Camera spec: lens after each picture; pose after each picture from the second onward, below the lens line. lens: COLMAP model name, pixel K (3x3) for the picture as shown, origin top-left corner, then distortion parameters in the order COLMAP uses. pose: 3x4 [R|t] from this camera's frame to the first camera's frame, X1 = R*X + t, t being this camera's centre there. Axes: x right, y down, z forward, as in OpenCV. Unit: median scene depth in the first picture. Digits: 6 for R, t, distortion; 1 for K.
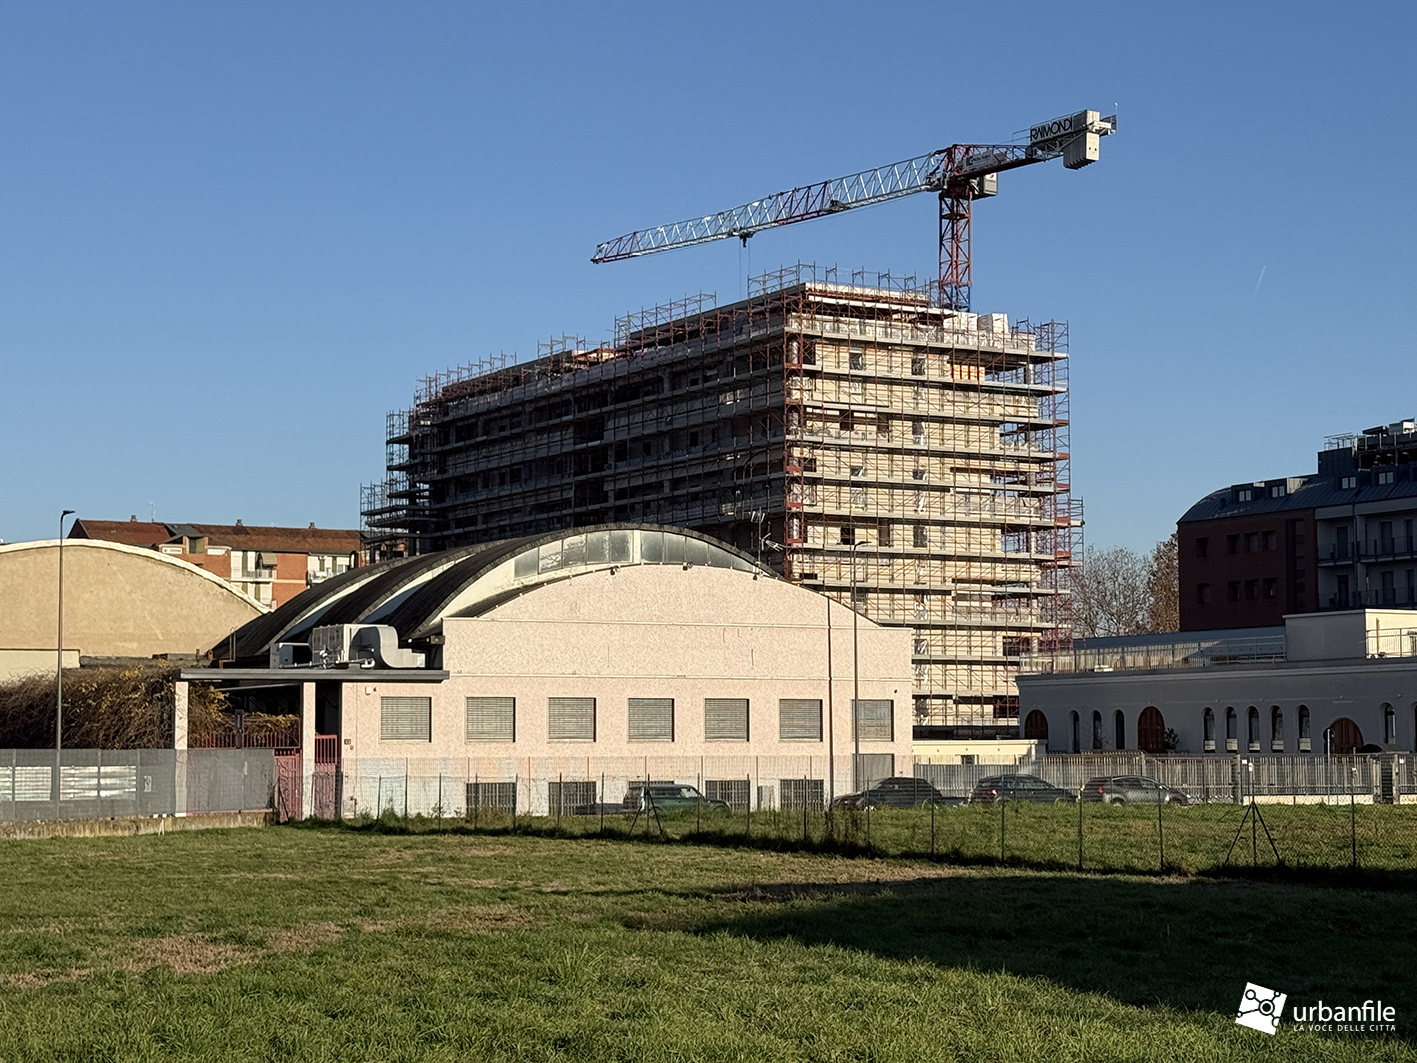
lens RADIAL K [[2707.4, 0, 708.5], [0, 2707.4, 531.5], [0, 0, 1]] dist [0.243874, -0.066224]
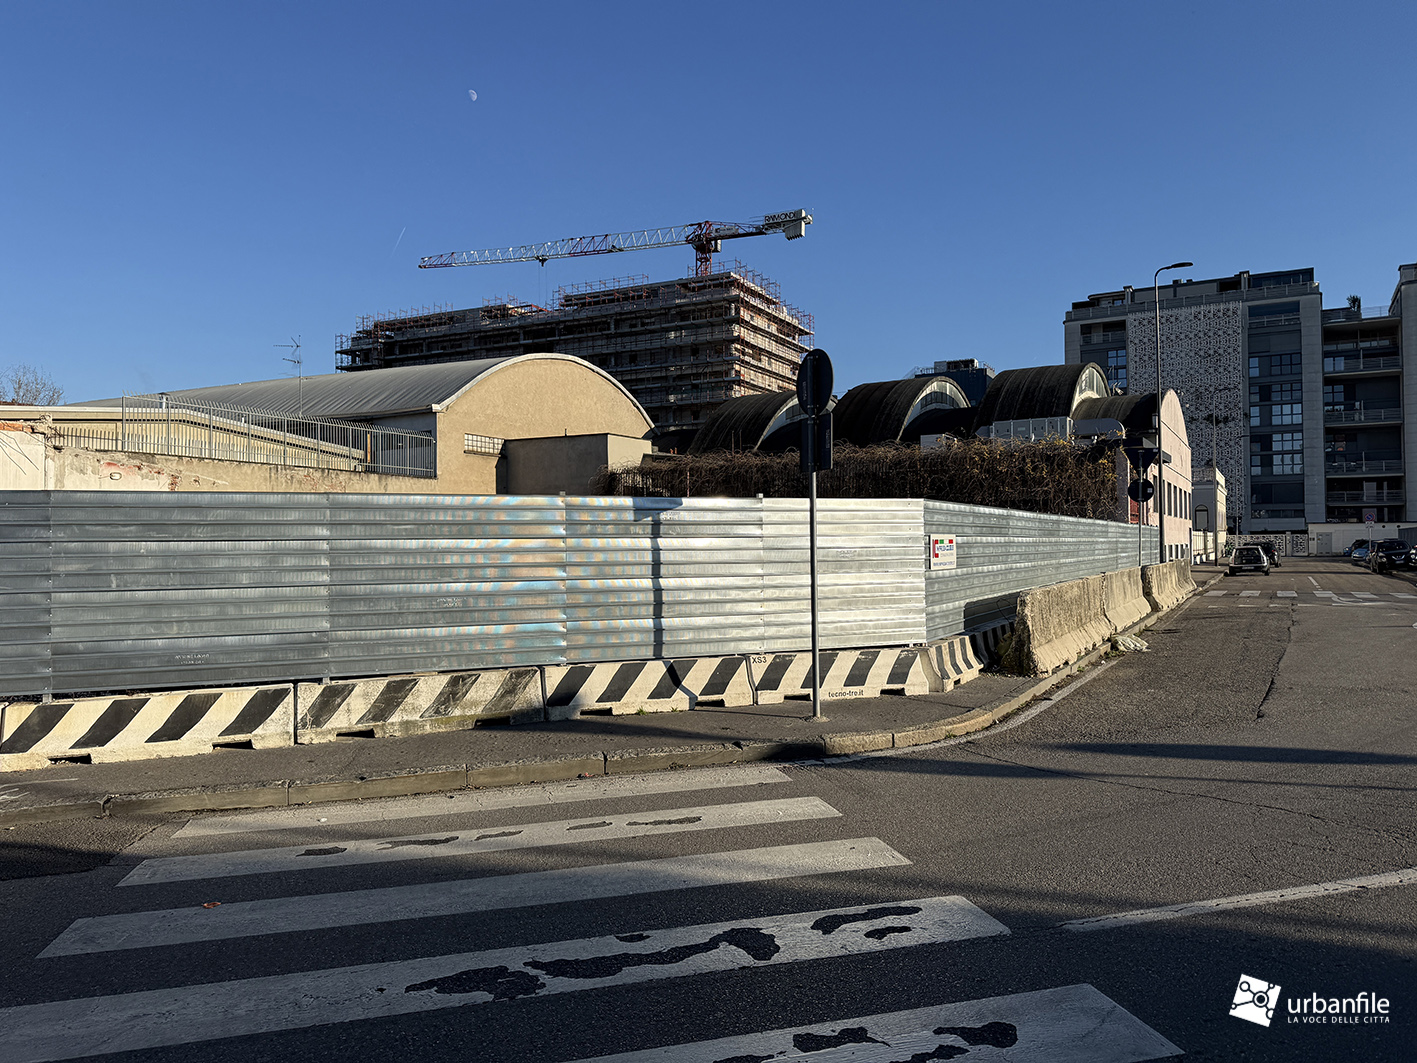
lens RADIAL K [[991.9, 0, 718.2], [0, 991.9, 521.0], [0, 0, 1]] dist [0.133470, -0.165718]
pose [[0.843542, 0.008992, 0.536988, -0.309473], [-0.039501, 0.998191, 0.045336, 0.040541], [-0.535608, -0.059454, 0.842371, 0.427248]]
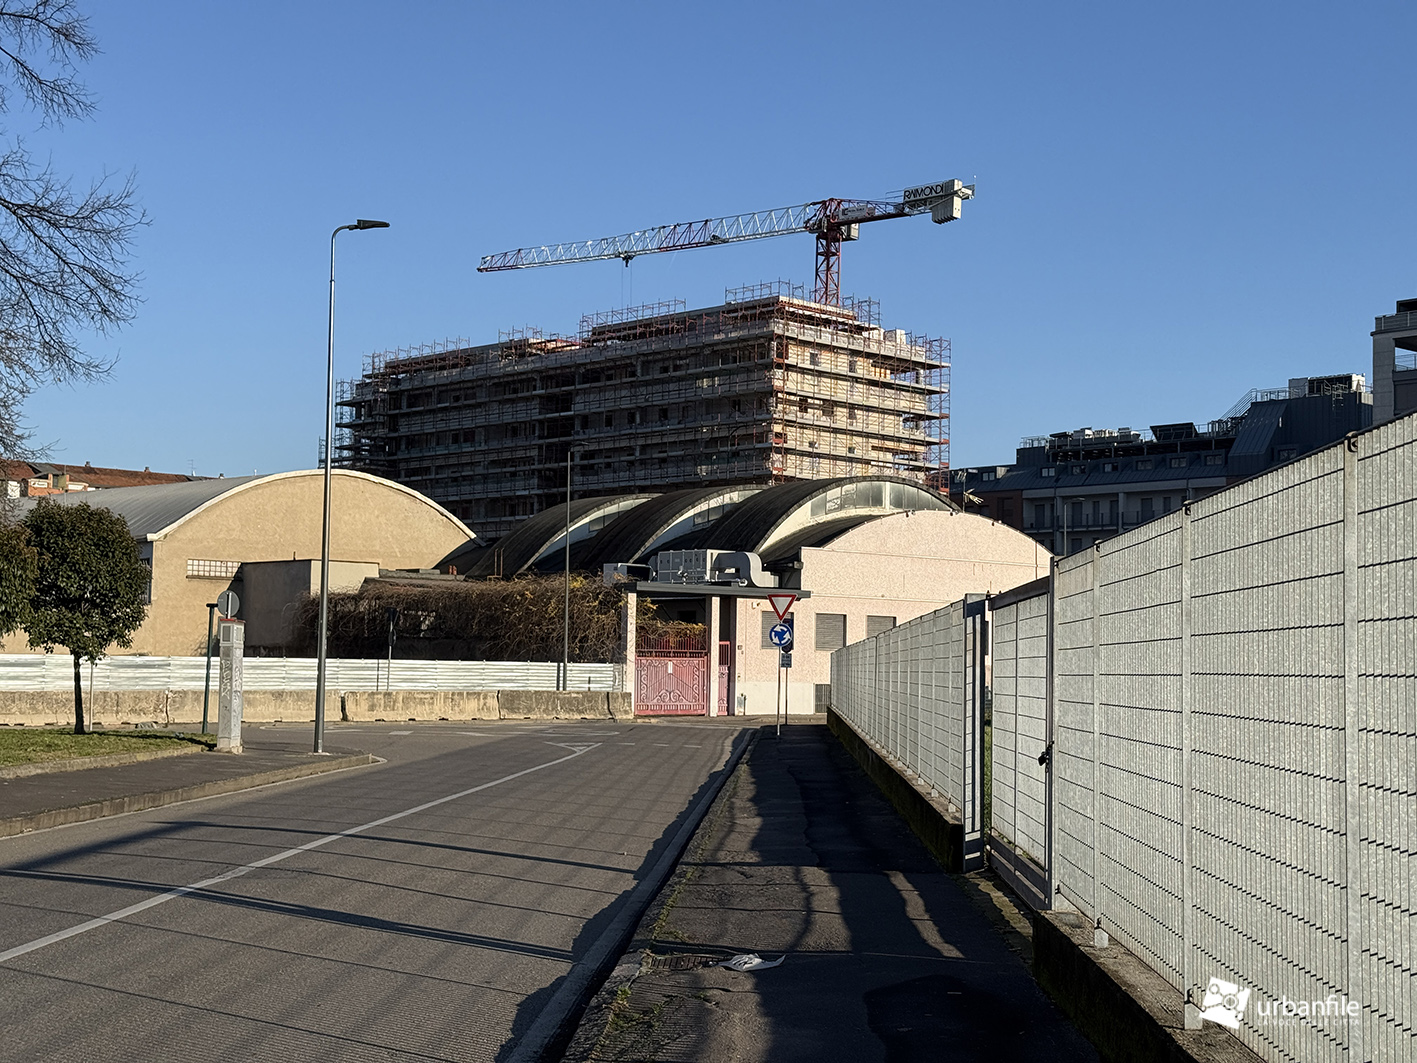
lens RADIAL K [[1987.5, 0, 708.5], [0, 1987.5, 531.5], [0, 0, 1]] dist [0.160795, 0.034470]
pose [[0.969723, 0.037125, 0.241369, -0.210734], [-0.040812, 0.999114, 0.010290, 0.010590], [-0.240773, -0.019829, 0.970379, 0.093623]]
